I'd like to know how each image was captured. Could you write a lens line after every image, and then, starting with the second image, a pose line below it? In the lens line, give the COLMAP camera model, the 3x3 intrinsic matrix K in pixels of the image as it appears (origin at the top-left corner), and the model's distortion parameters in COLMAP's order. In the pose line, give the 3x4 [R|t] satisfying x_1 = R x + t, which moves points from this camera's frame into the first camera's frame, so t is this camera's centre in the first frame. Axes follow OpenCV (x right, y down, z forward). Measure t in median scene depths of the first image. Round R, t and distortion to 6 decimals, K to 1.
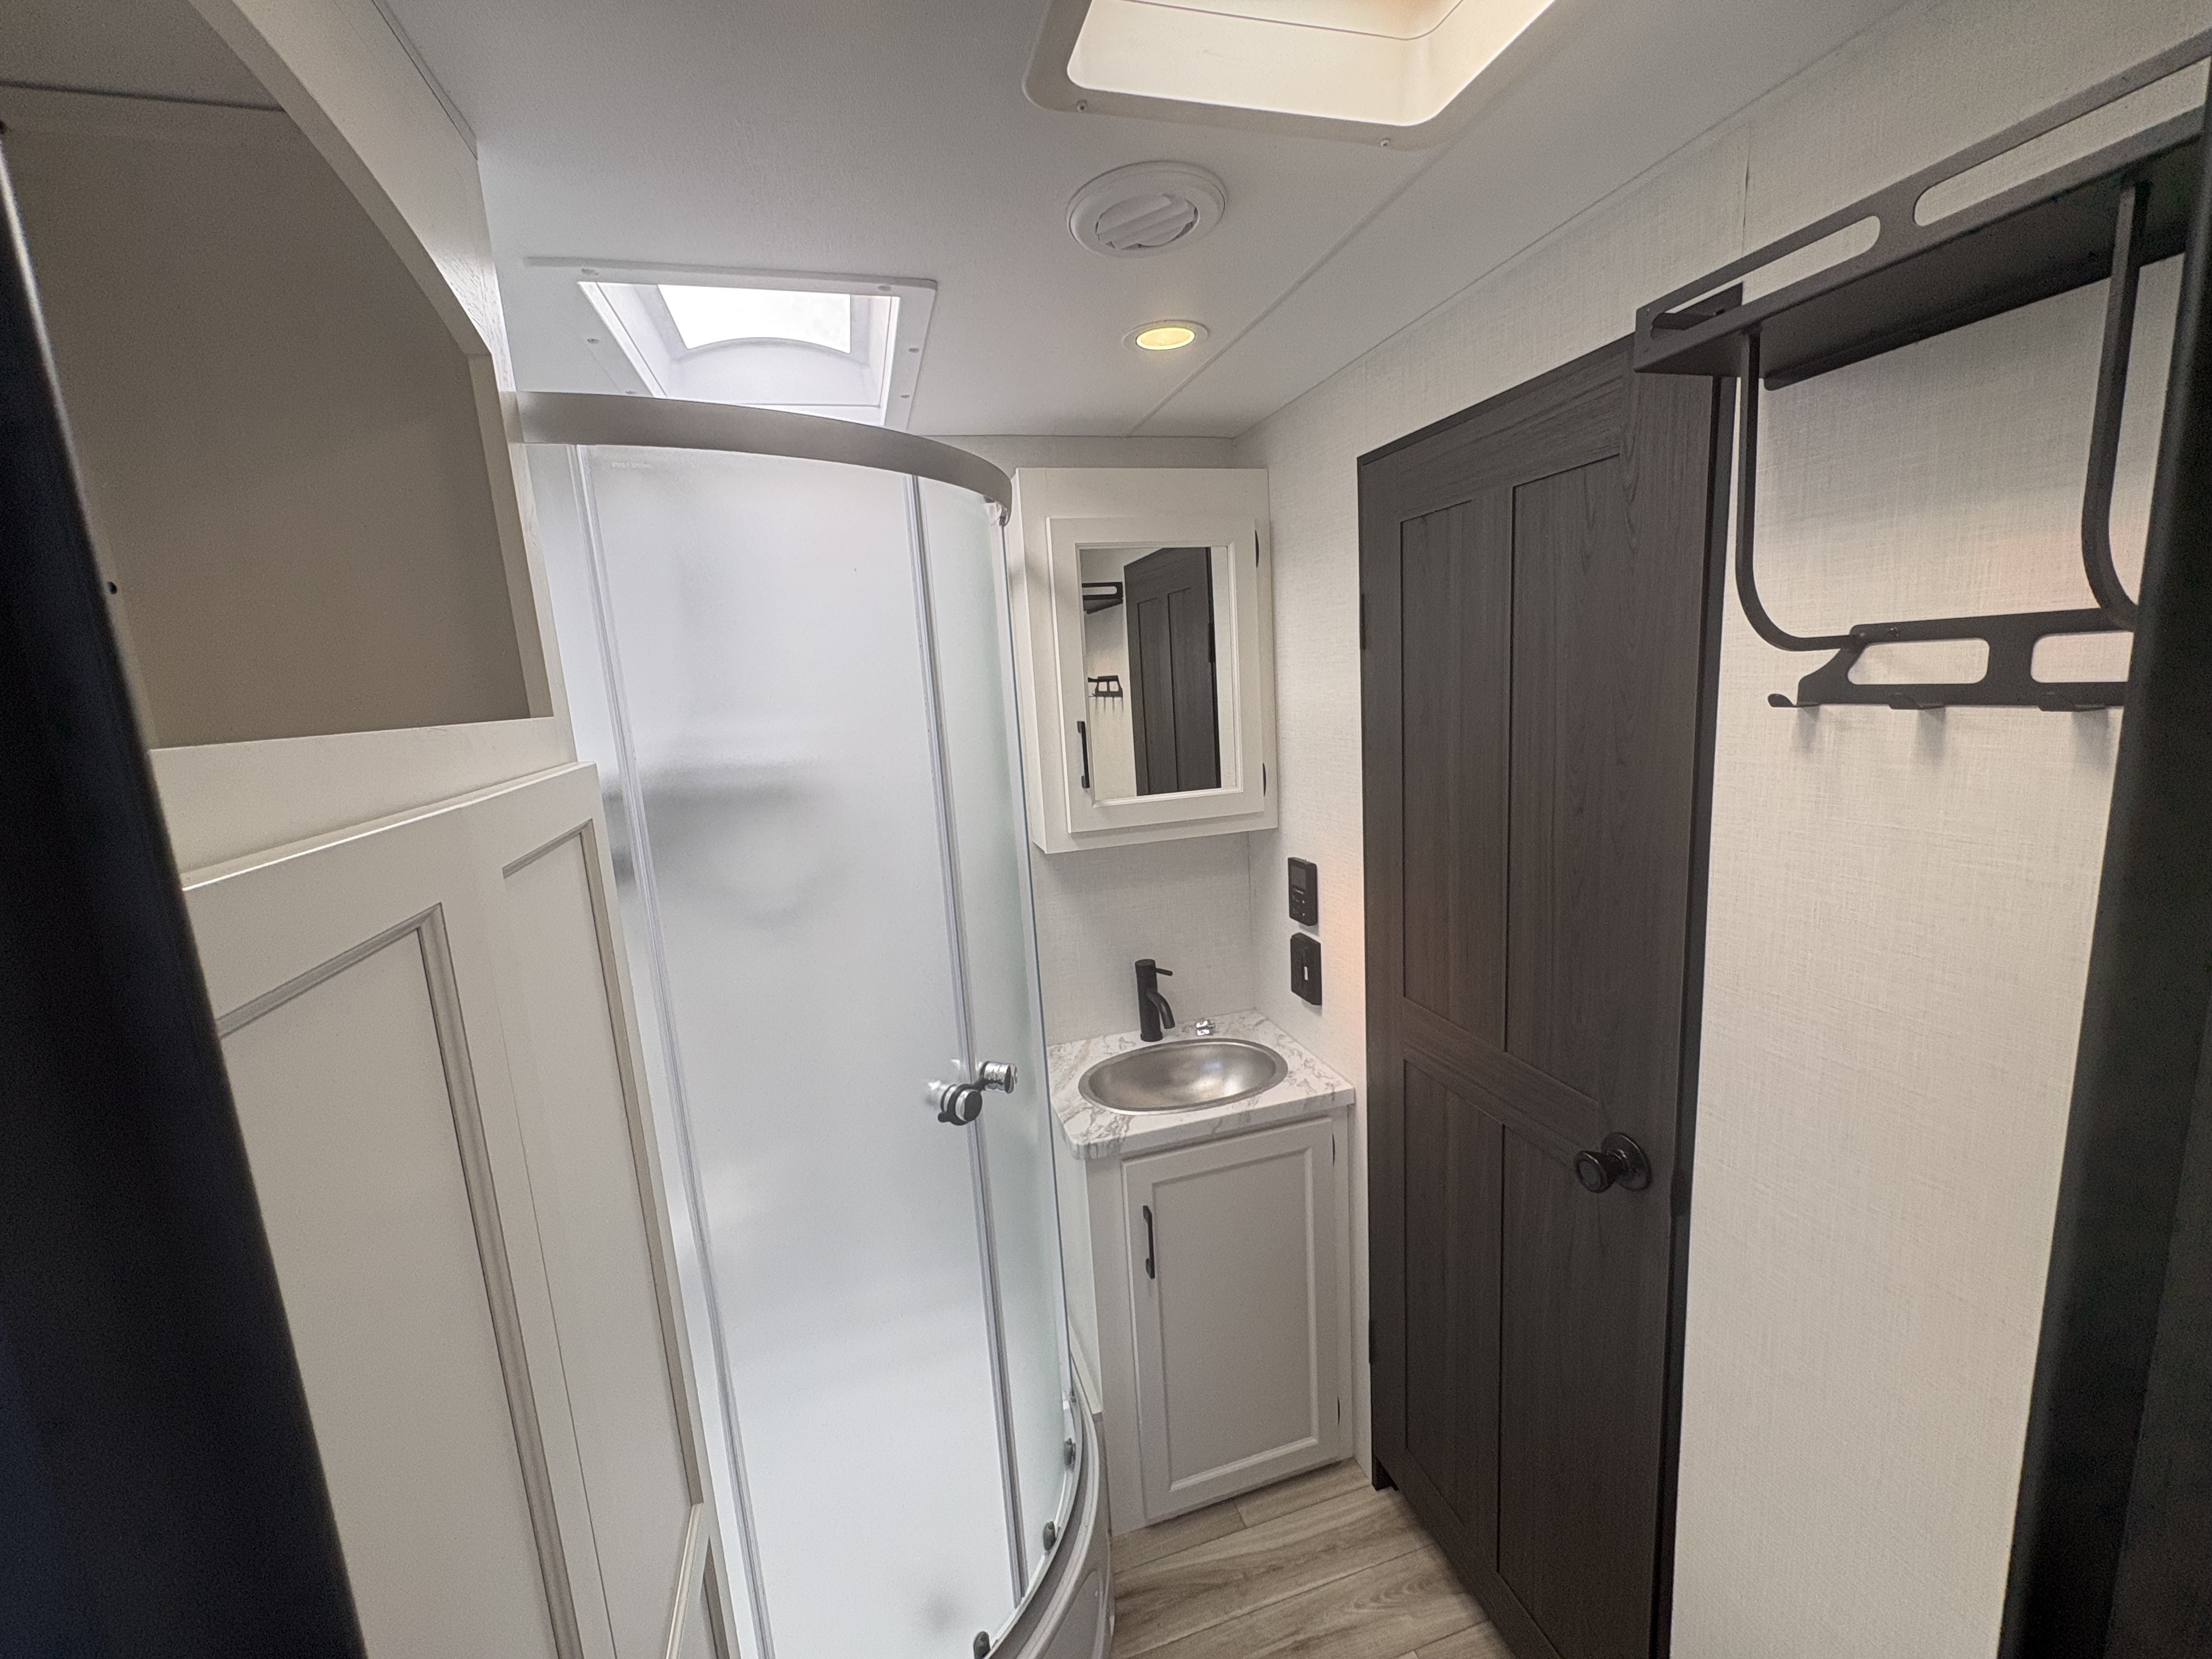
lens RADIAL K [[881.2, 0, 1105.9], [0, 881.2, 822.9], [0, 0, 1]] dist [0.000192, -0.000416]
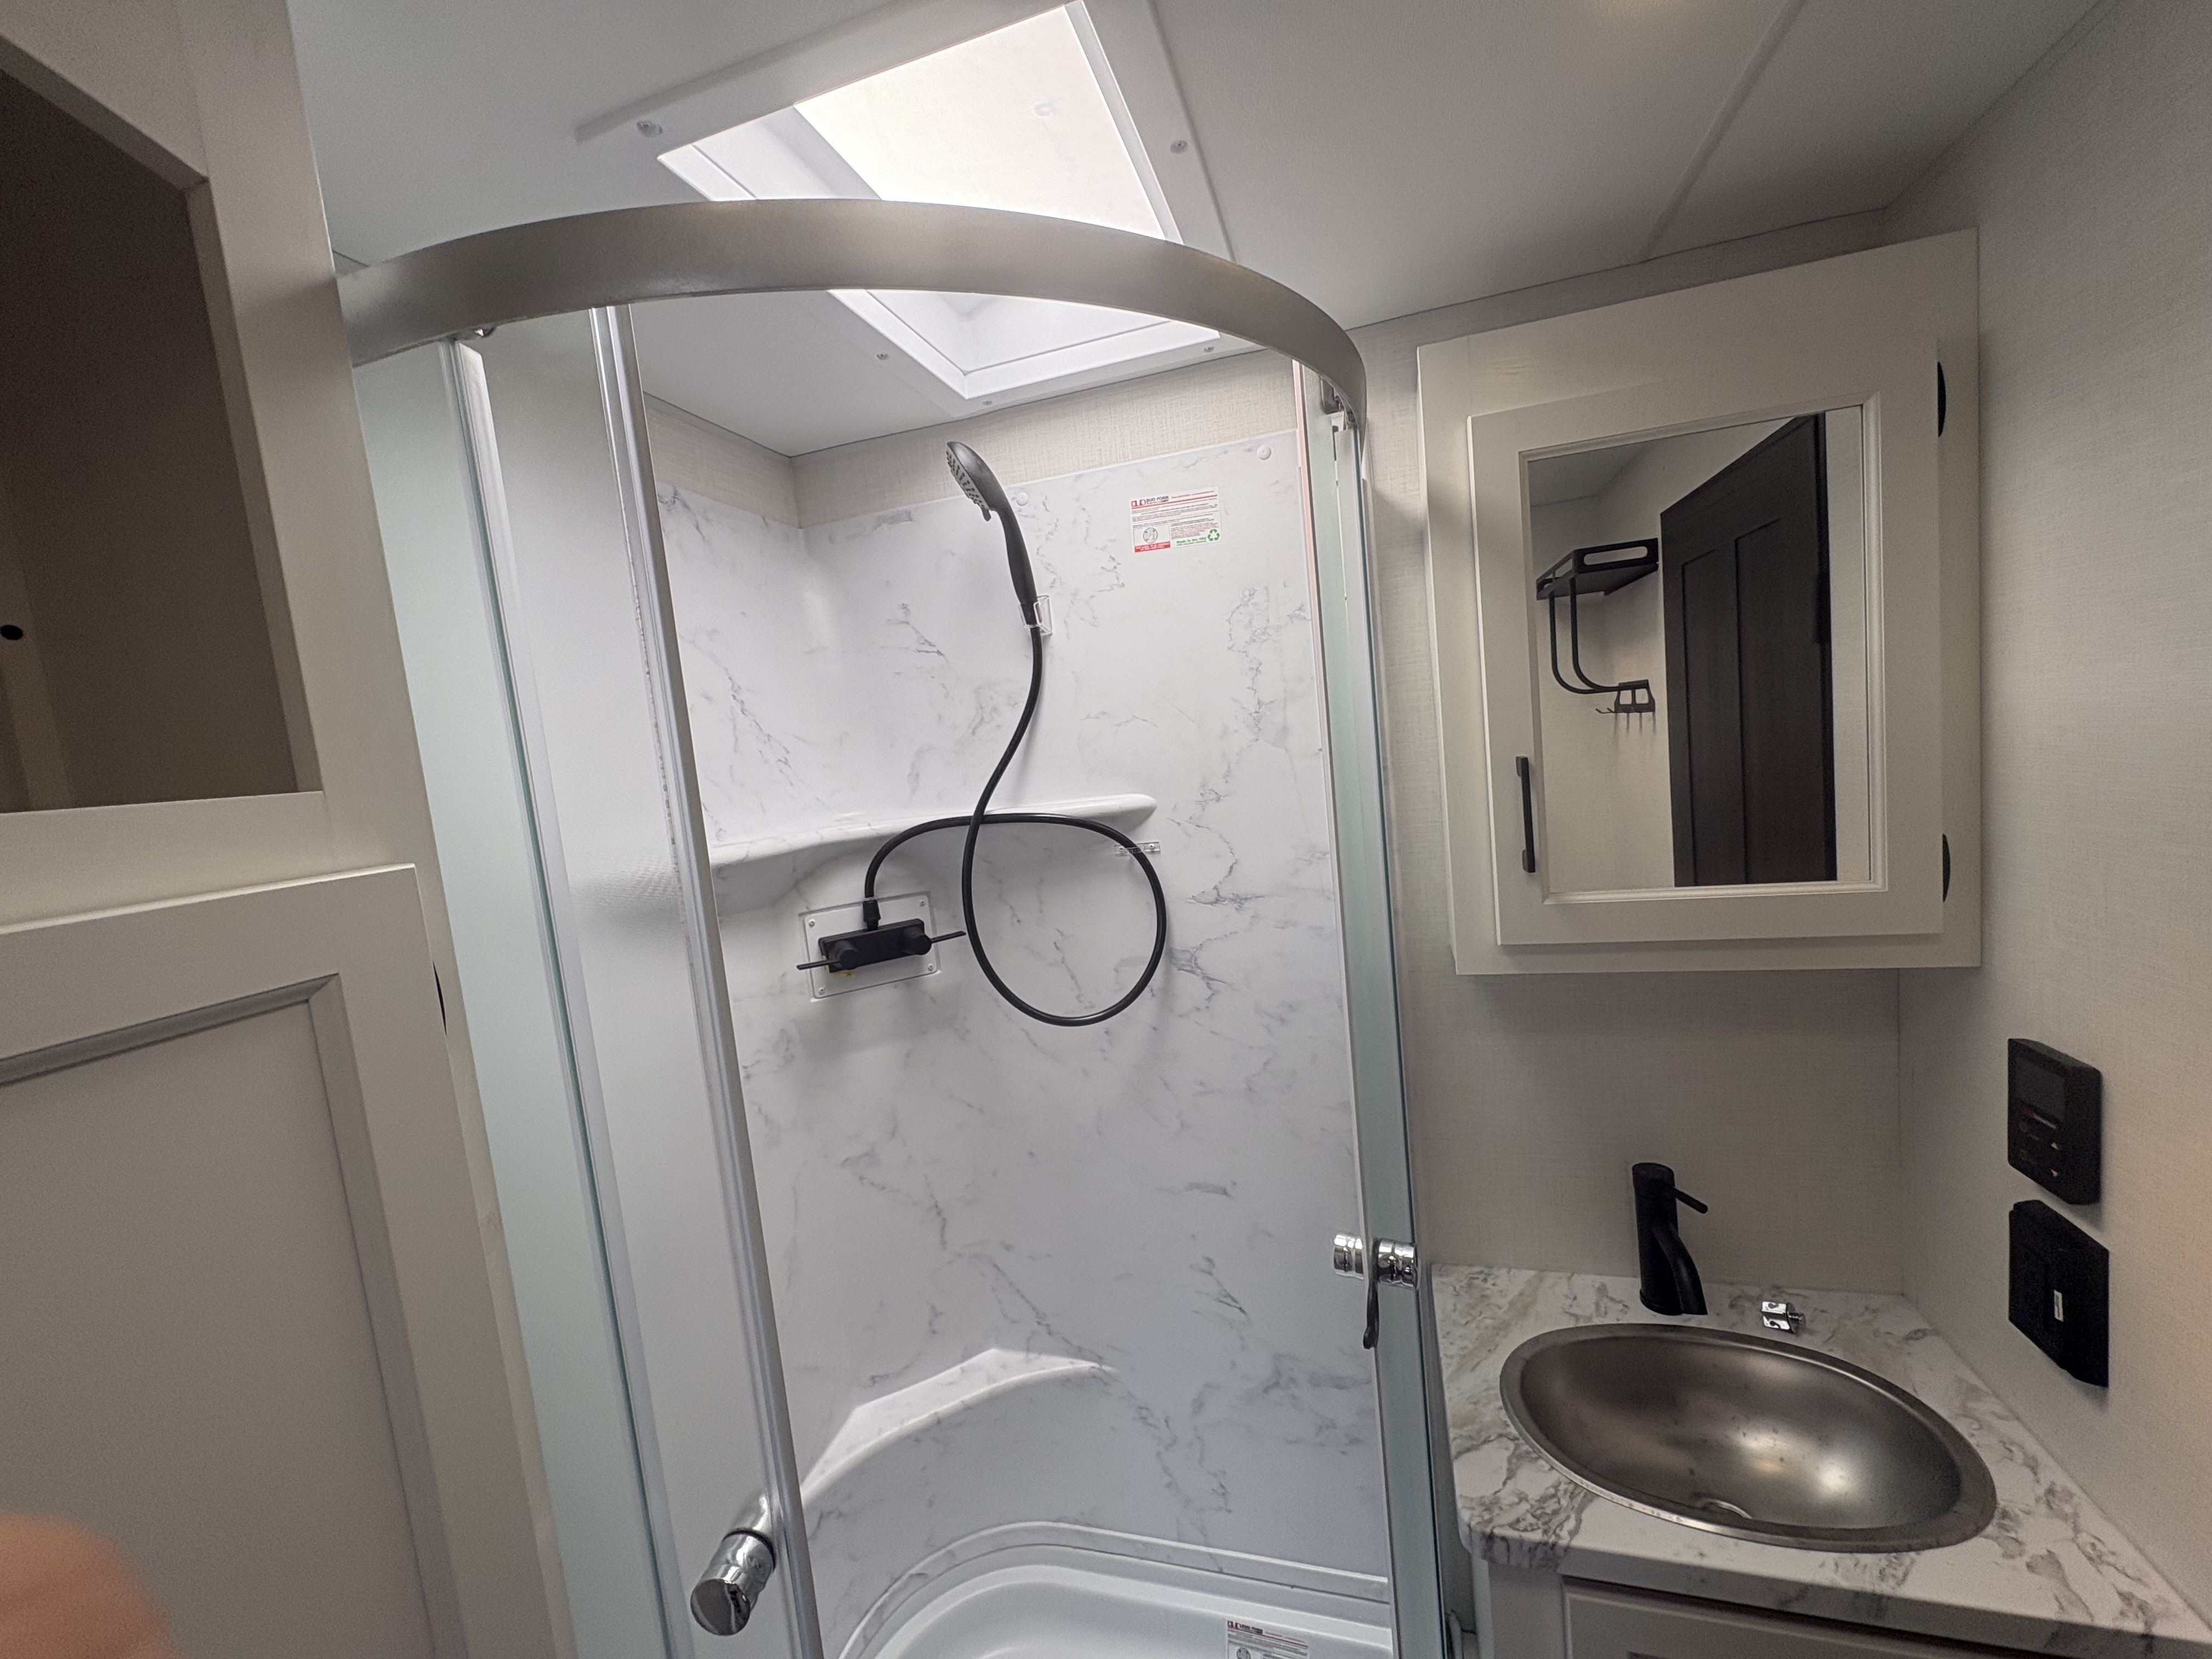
lens RADIAL K [[877.4, 0, 1103.8], [0, 877.4, 826.9], [0, 0, 1]] dist [0.000553, -0.000208]
pose [[0.837689, 0.029718, -0.545339, 0.053117], [-0.042154, 0.999058, -0.010310, -0.047989], [0.544519, 0.031625, 0.838152, 0.337247]]
